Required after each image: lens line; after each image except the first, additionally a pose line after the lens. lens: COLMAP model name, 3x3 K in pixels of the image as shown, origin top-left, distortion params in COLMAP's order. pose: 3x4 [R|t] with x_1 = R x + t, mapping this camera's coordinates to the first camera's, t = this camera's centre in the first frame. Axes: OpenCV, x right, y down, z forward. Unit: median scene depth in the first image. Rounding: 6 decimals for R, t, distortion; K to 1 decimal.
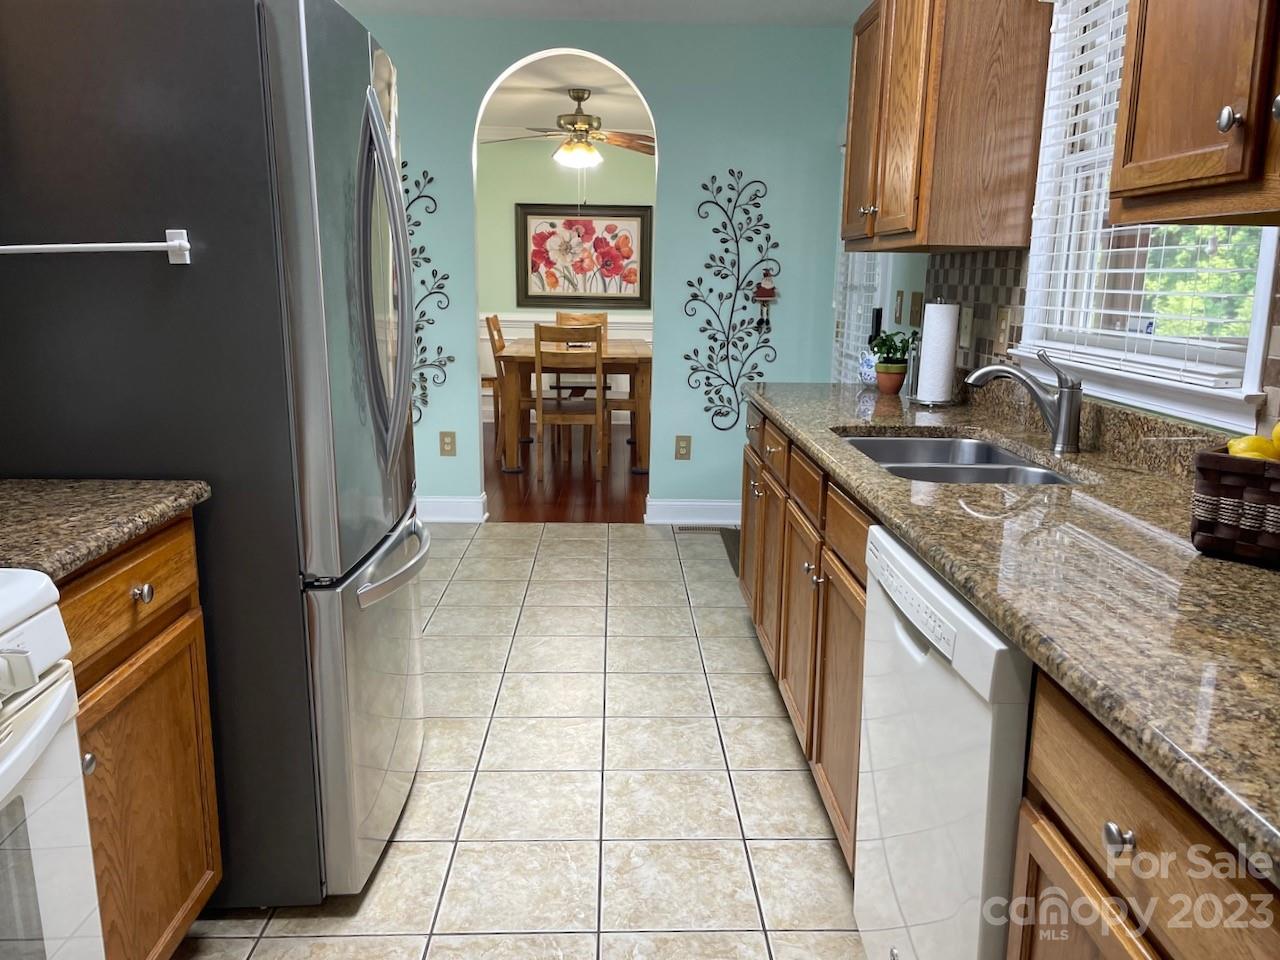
lens RADIAL K [[963.1, 0, 642.8], [0, 963.1, 487.1], [0, 0, 1]] dist [0.028288, -0.002938]
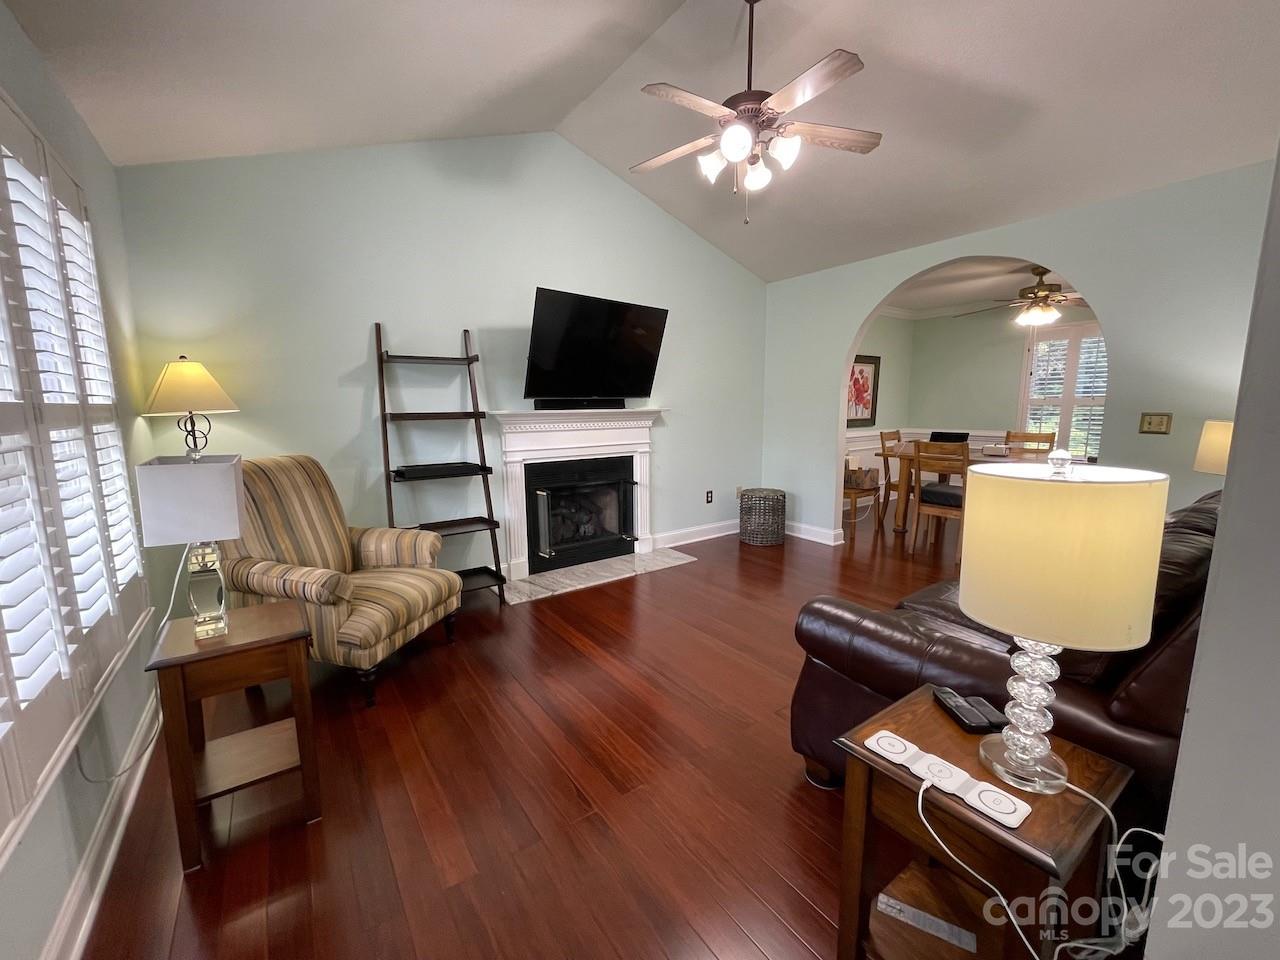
lens RADIAL K [[517.5, 0, 635.8], [0, 517.5, 480.8], [0, 0, 1]] dist [0.000708, 0.000345]
pose [[0.836763, -0.107338, 0.536942, -1.234025], [0.145143, 0.989001, -0.028481, -0.228373], [-0.527979, 0.101765, 0.843138, 0.925391]]
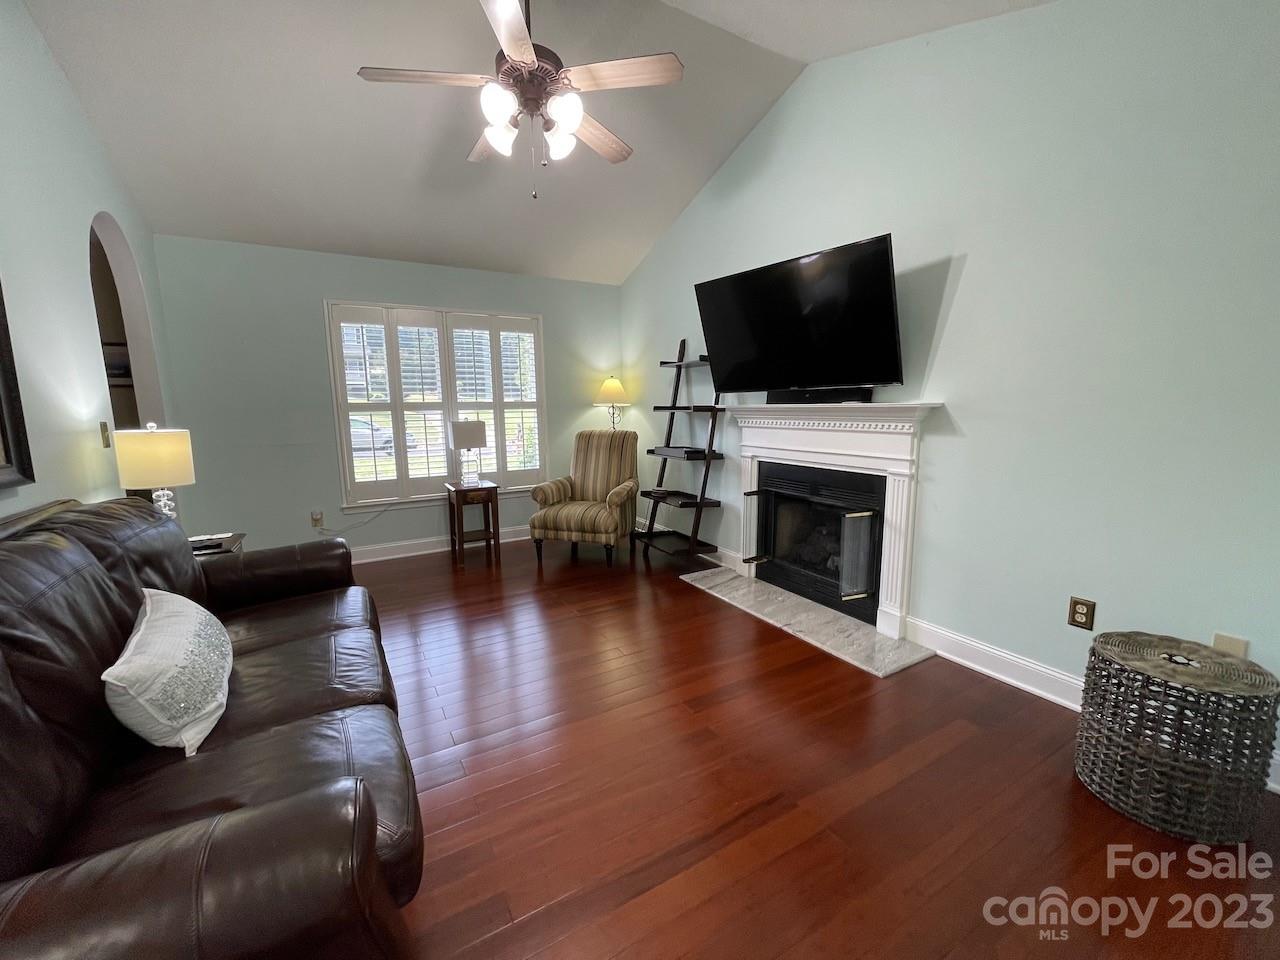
lens RADIAL K [[513.6, 0, 640.0], [0, 513.6, 480.0], [0, 0, 1]] dist [0.000157, -0.000093]
pose [[0.479481, 0.102289, -0.871570, -0.372984], [-0.172994, 0.984712, 0.020398, -0.259128], [0.860332, 0.140996, 0.489846, 1.173017]]
